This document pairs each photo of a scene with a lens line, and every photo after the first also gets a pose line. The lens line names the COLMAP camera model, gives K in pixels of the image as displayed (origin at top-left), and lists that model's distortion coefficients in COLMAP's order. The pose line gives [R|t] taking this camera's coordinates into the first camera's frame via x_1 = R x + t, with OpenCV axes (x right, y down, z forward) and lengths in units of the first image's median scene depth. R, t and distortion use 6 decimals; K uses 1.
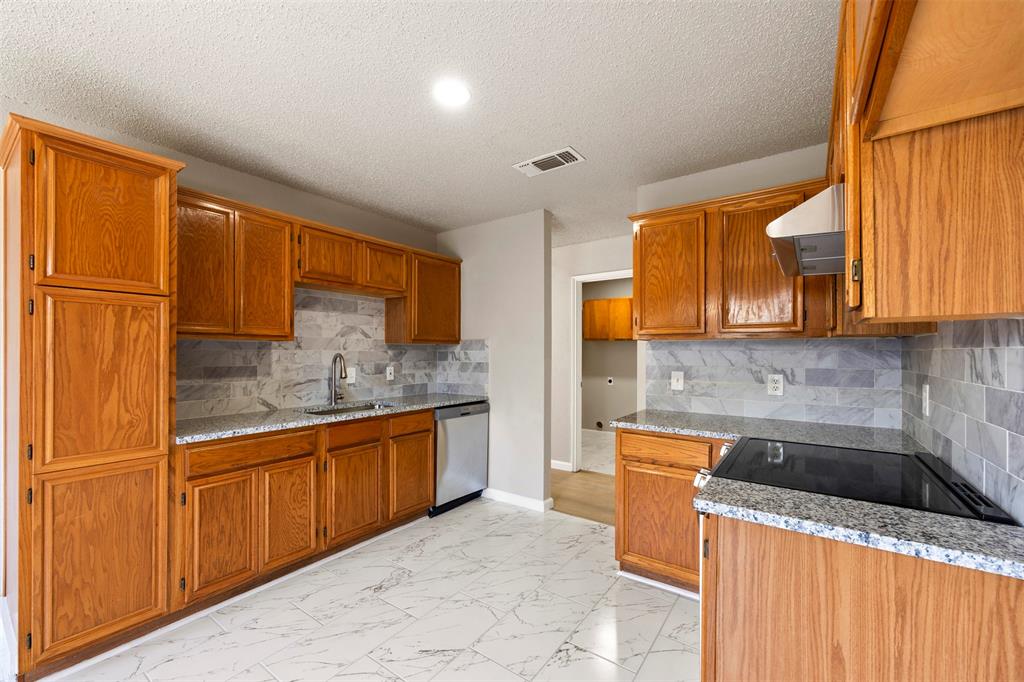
lens RADIAL K [[416.1, 0, 511.4], [0, 416.1, 353.1], [0, 0, 1]] dist [-0.000614, 0.000016]
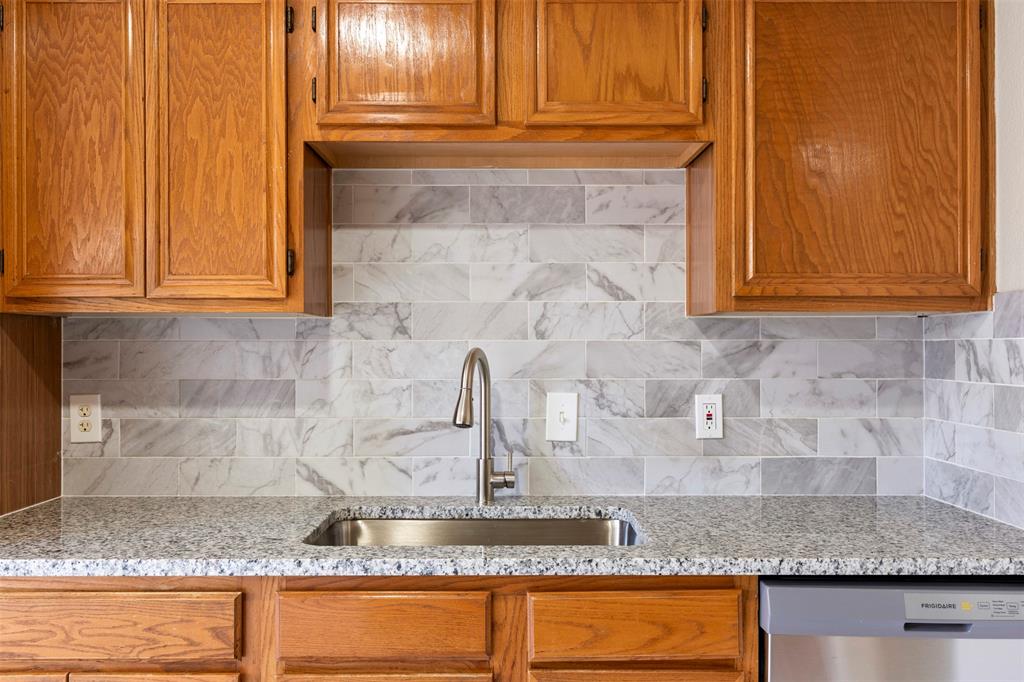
lens RADIAL K [[823.3, 0, 512.0], [0, 823.3, 341.0], [0, 0, 1]] dist [-0.003546, -0.000887]
pose [[0.587211, -0.007809, -0.809396, 0.129365], [-0.000377, 0.999951, -0.009921, 0.001140], [0.809434, 0.006131, 0.587179, 0.672423]]
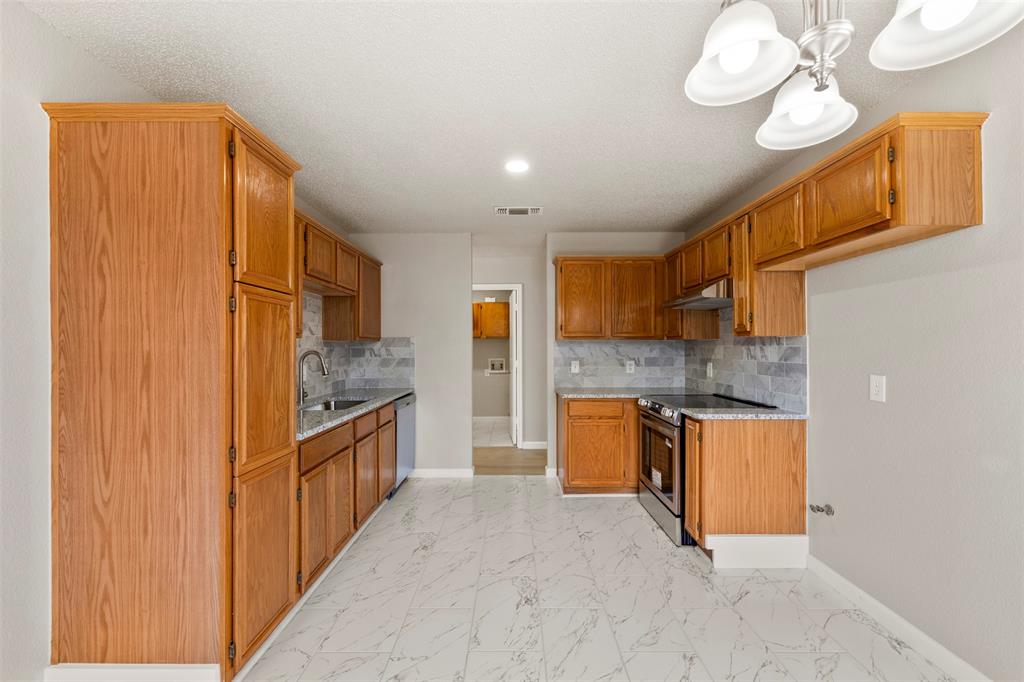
lens RADIAL K [[412.9, 0, 511.9], [0, 412.9, 348.1], [0, 0, 1]] dist [0.000490, 0.000133]
pose [[0.813889, -0.003913, 0.581007, -0.626521], [0.005051, 0.999987, -0.000340, -0.002906], [-0.580998, 0.003211, 0.813899, -0.084614]]
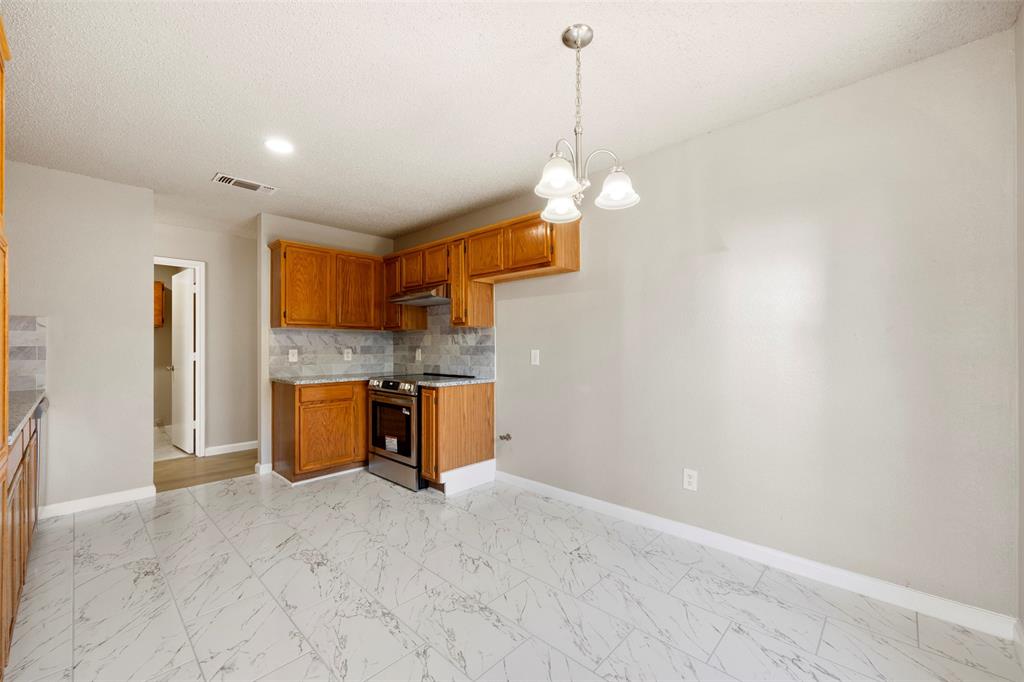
lens RADIAL K [[411.3, 0, 511.4], [0, 411.3, 344.4], [0, 0, 1]] dist [-0.001361, -0.000062]
pose [[0.134282, 0.003679, 0.990936, -0.901671], [0.005219, 0.999977, -0.004419, 0.034551], [-0.990929, 0.005765, 0.134260, 0.028473]]
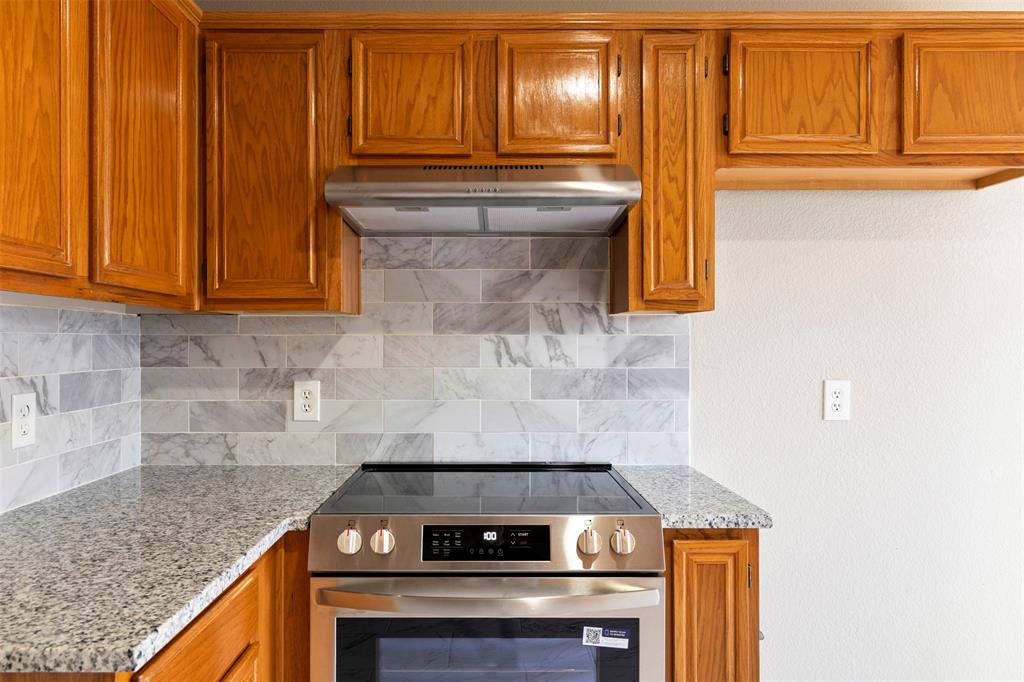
lens RADIAL K [[705.6, 0, 487.0], [0, 705.6, 343.9], [0, 0, 1]] dist [0.001153, -0.000200]
pose [[-0.579707, -0.003616, 0.814817, -0.142724], [0.001754, 0.999982, 0.005686, 0.000312], [-0.814823, 0.004725, -0.579691, 0.859687]]
